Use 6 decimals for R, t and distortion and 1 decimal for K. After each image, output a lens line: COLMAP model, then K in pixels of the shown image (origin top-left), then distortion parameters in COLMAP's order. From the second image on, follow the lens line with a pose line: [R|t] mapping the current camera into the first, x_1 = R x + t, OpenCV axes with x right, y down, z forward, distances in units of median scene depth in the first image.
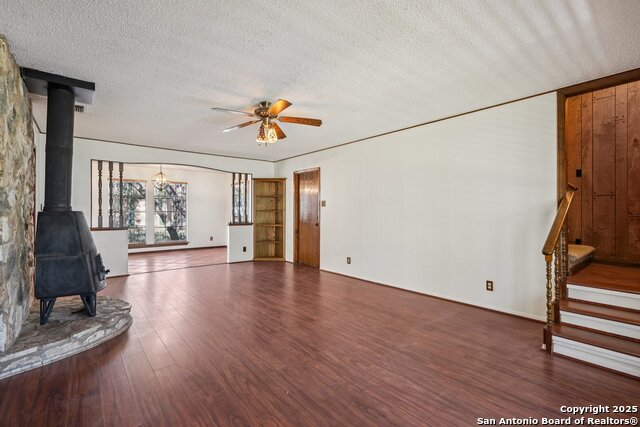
lens RADIAL K [[284.9, 0, 323.3], [0, 284.9, 211.4], [0, 0, 1]] dist [-0.010080, 0.001261]
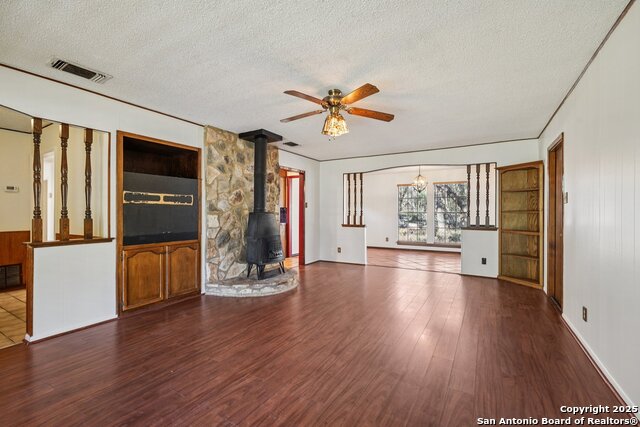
lens RADIAL K [[284.9, 0, 318.9], [0, 284.9, 212.9], [0, 0, 1]] dist [-0.010080, 0.001261]
pose [[0.323693, 0.003002, -0.946157, 0.399806], [-0.001196, 0.999995, 0.002764, -0.000325], [0.946161, 0.000236, 0.323695, 0.418405]]
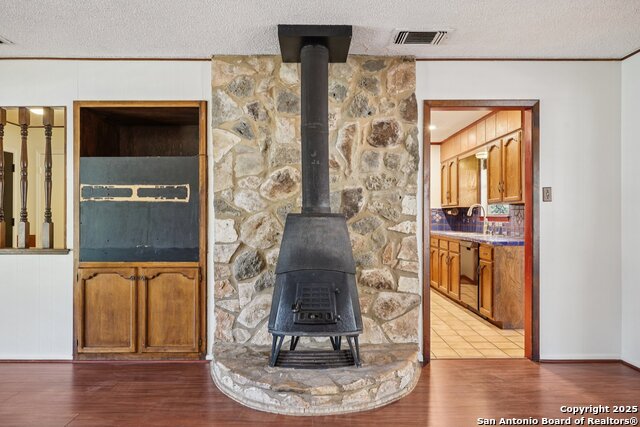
lens RADIAL K [[439.5, 0, 315.9], [0, 439.5, 213.5], [0, 0, 1]] dist [-0.000636, 0.000897]
pose [[-0.646150, 0.000685, -0.763210, -0.005612], [0.000298, 1.000000, 0.000645, -0.000756], [0.763210, 0.000190, -0.646150, 0.895391]]
